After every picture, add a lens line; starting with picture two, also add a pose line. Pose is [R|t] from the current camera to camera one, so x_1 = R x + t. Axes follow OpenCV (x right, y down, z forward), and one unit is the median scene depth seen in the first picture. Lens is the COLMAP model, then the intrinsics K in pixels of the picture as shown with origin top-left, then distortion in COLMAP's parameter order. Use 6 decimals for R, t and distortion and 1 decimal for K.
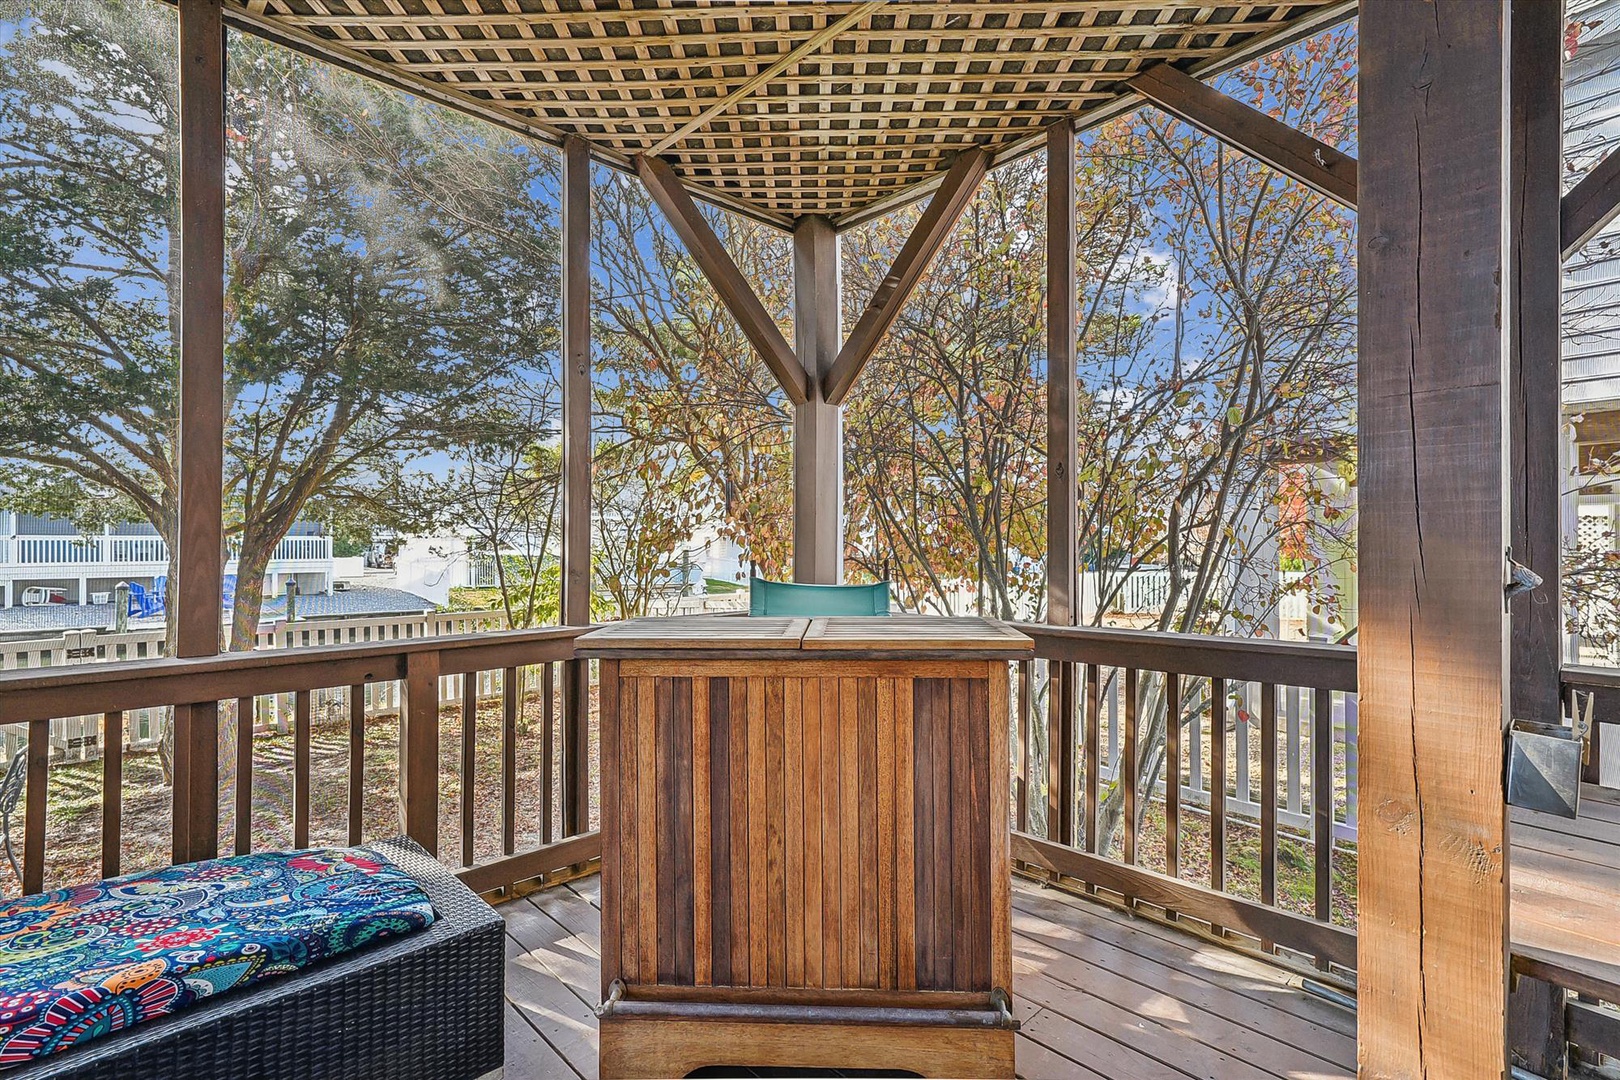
lens RADIAL K [[799.8, 0, 810.0], [0, 799.8, 540.0], [0, 0, 1]] dist [0.009006, 0.000357]
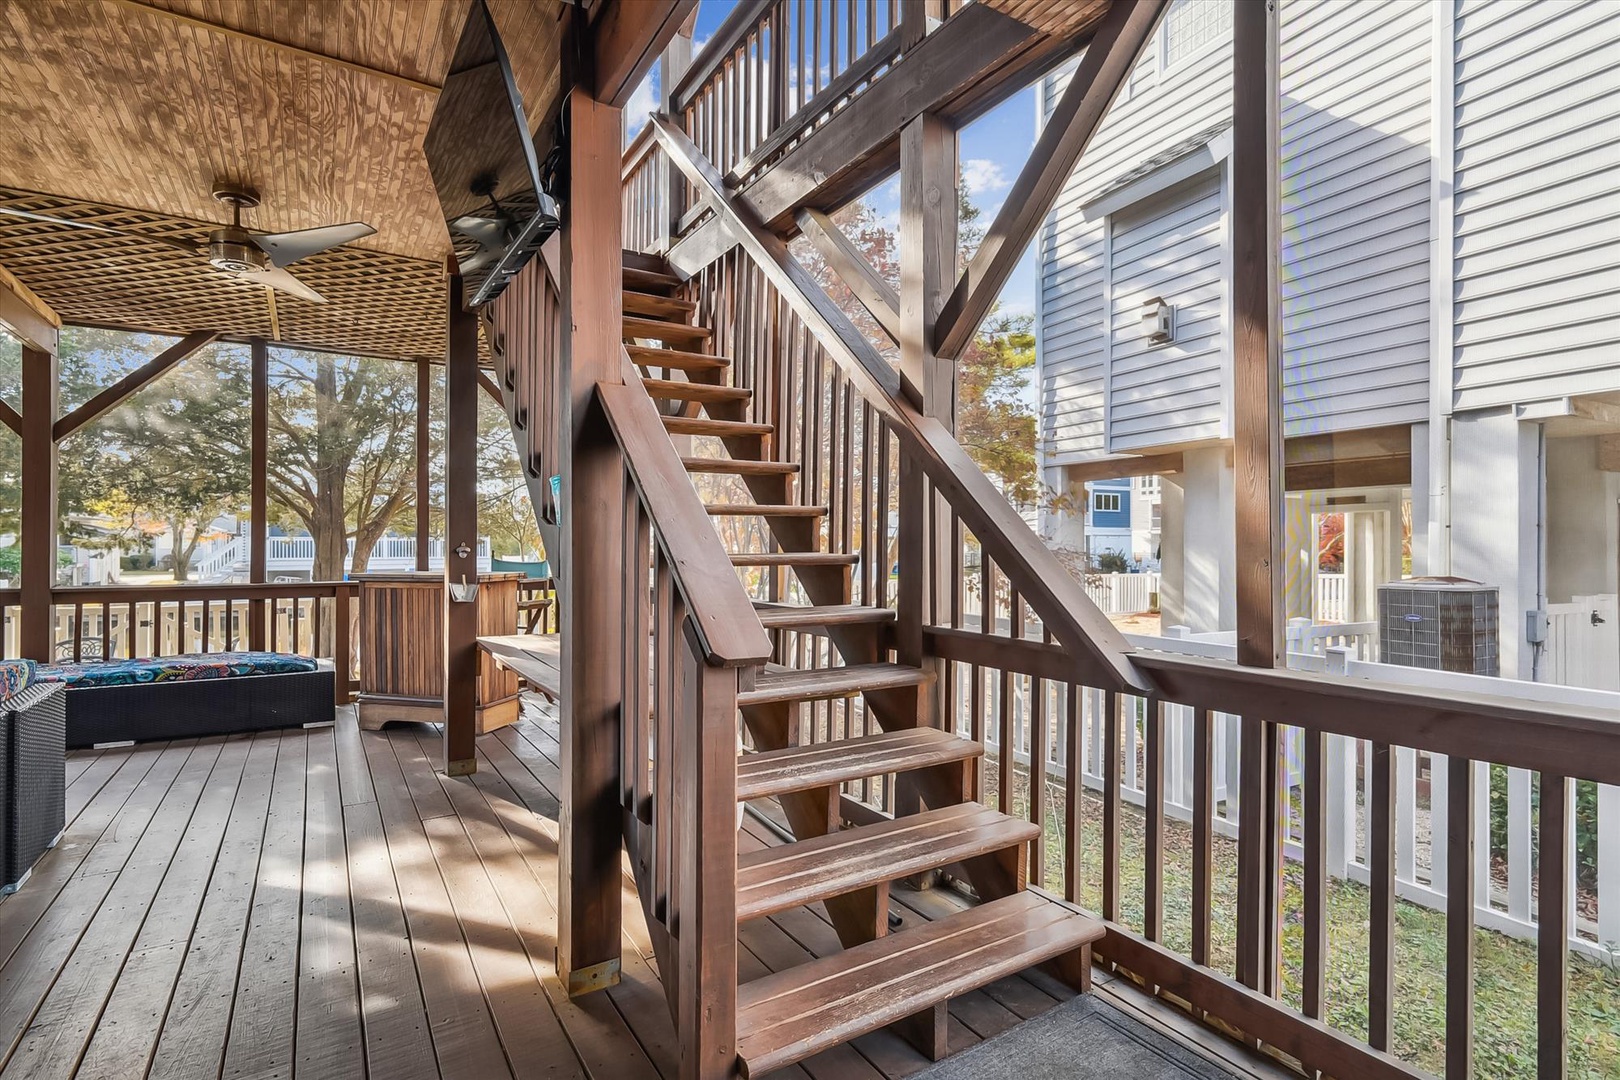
lens RADIAL K [[804.1, 0, 824.2], [0, 804.1, 535.3], [0, 0, 1]] dist [-0.009838, -0.006836]
pose [[0.982271, 0.005239, -0.187391, 1.963133], [-0.007115, 0.999931, -0.009342, -0.006601], [0.187329, 0.010510, 0.982241, -1.574172]]
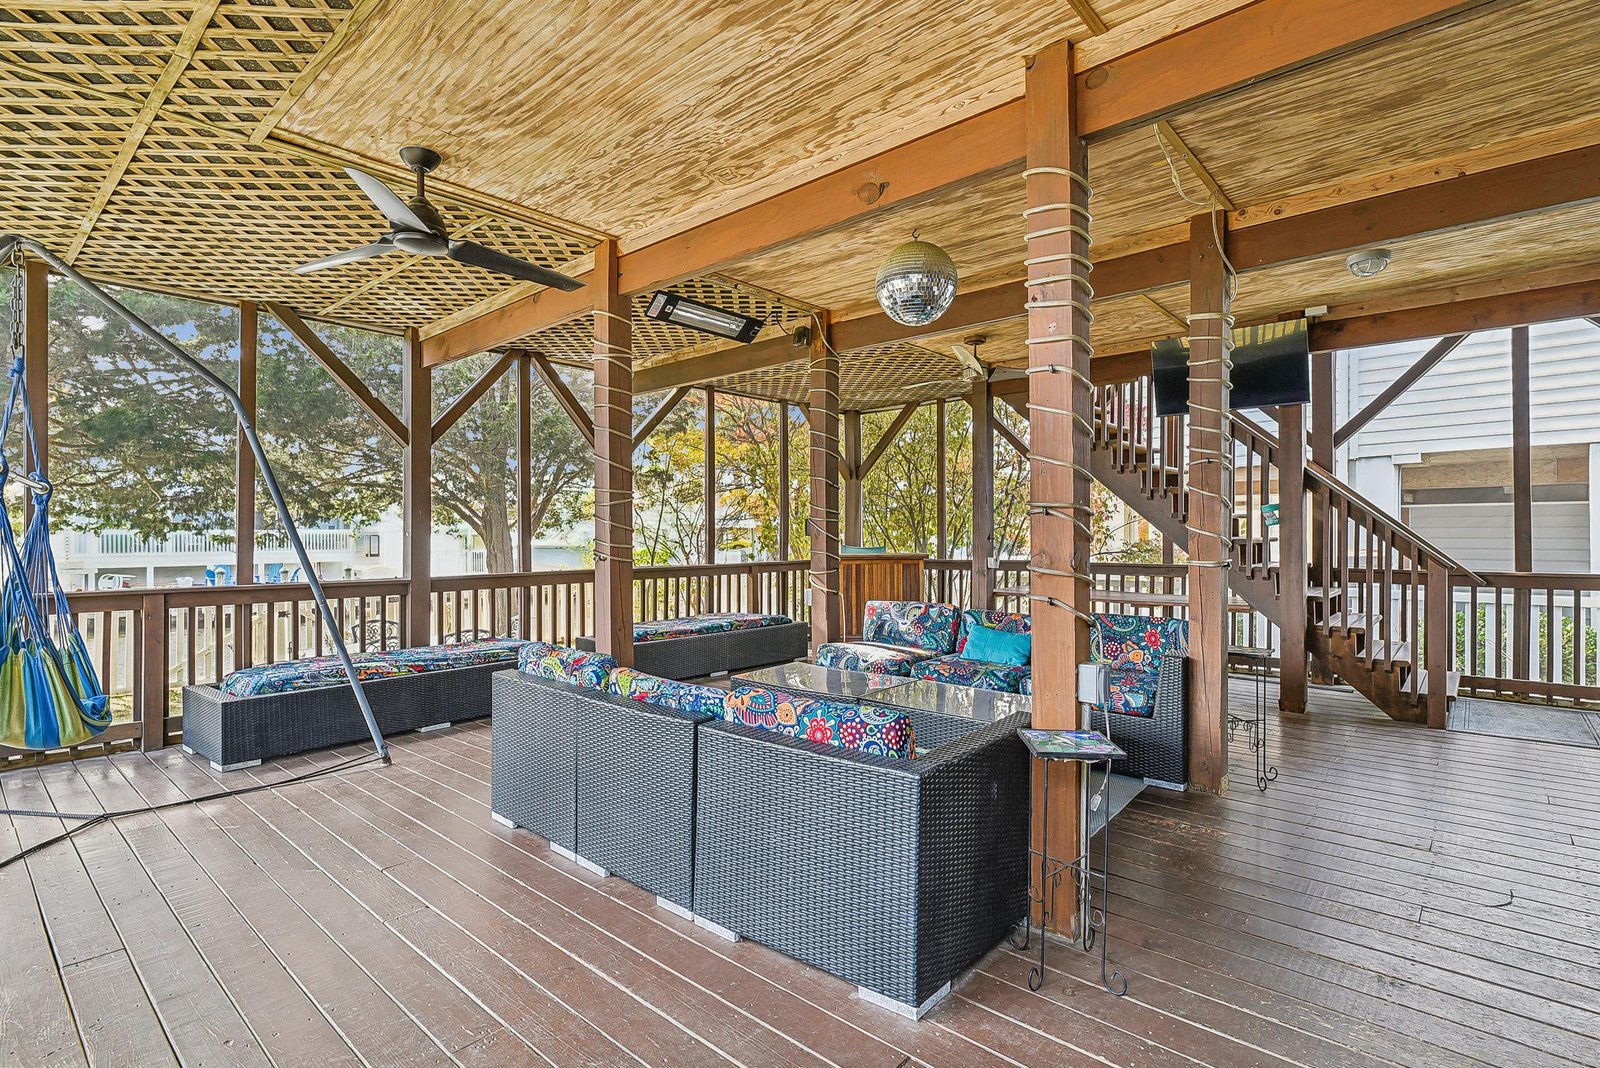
lens RADIAL K [[789.9, 0, 800.0], [0, 789.9, 534.0], [0, 0, 1]] dist [0.009006, 0.000357]
pose [[0.997927, -0.004538, 0.064191, -0.692782], [0.004901, 0.999973, -0.005488, 0.034609], [-0.064164, 0.005792, 0.997923, -3.199067]]
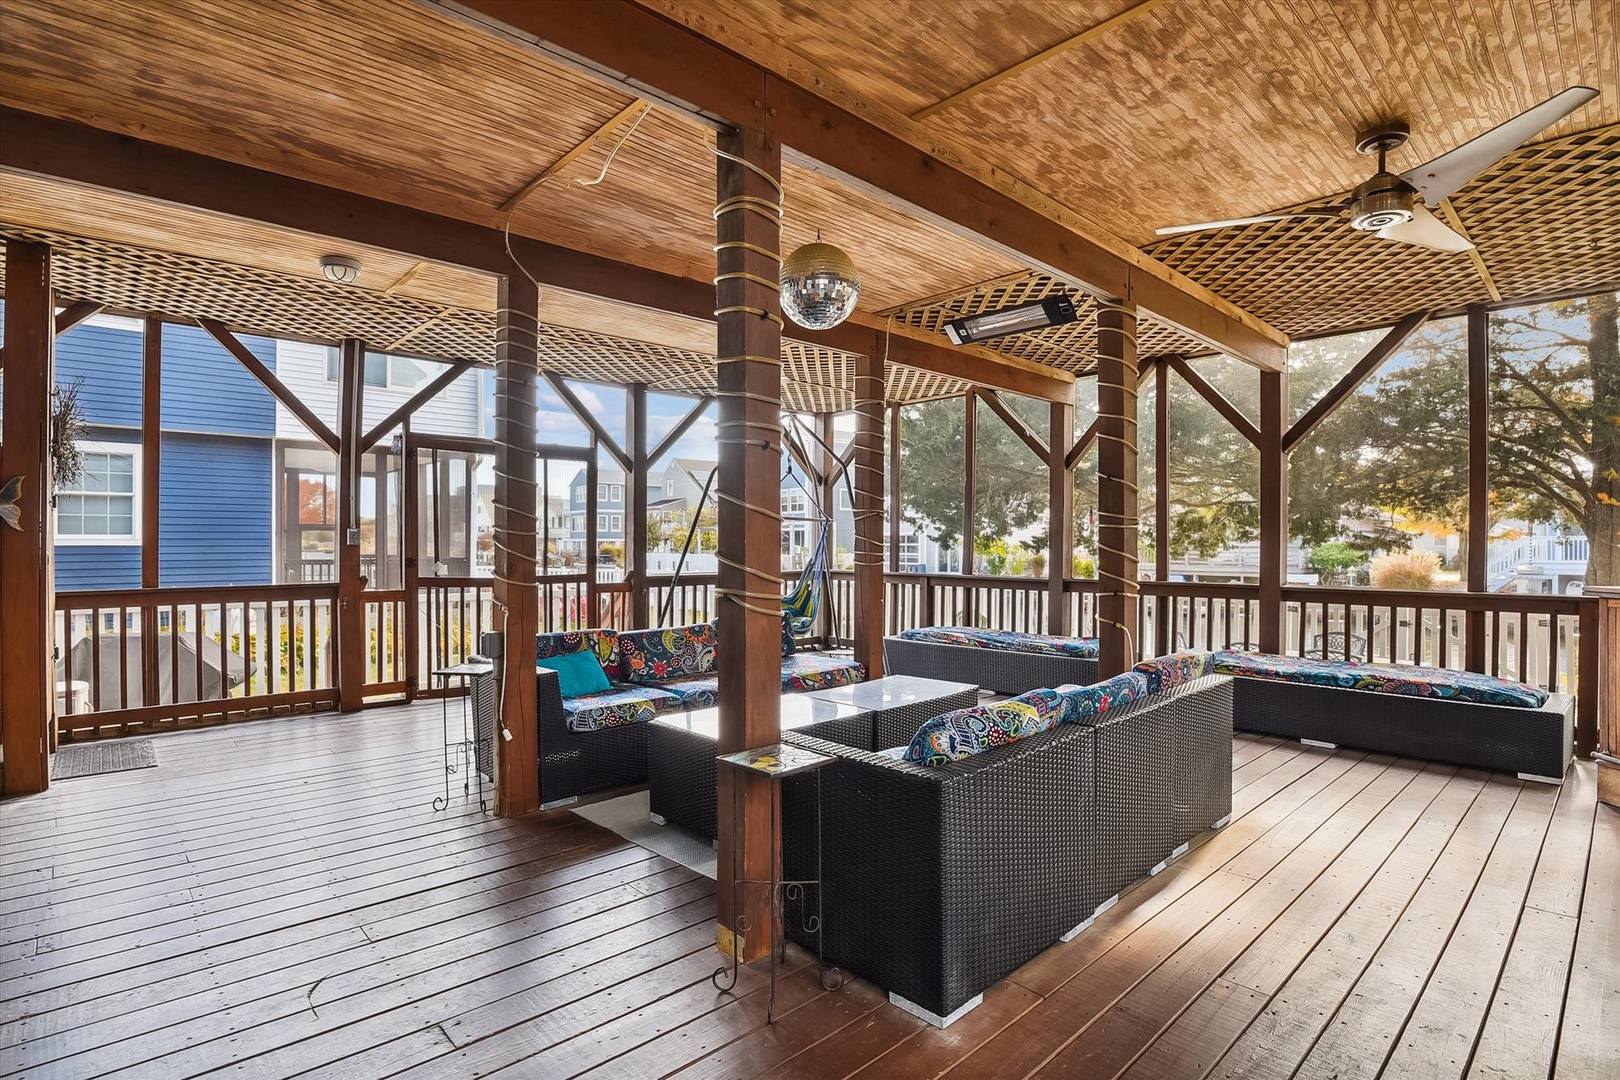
lens RADIAL K [[804.1, 0, 824.2], [0, 804.1, 535.3], [0, 0, 1]] dist [-0.009838, -0.006836]
pose [[0.005655, -0.002059, -0.999982, 1.832360], [-0.005173, 0.999984, -0.002089, -0.004532], [0.999971, 0.005185, 0.005644, -1.084953]]
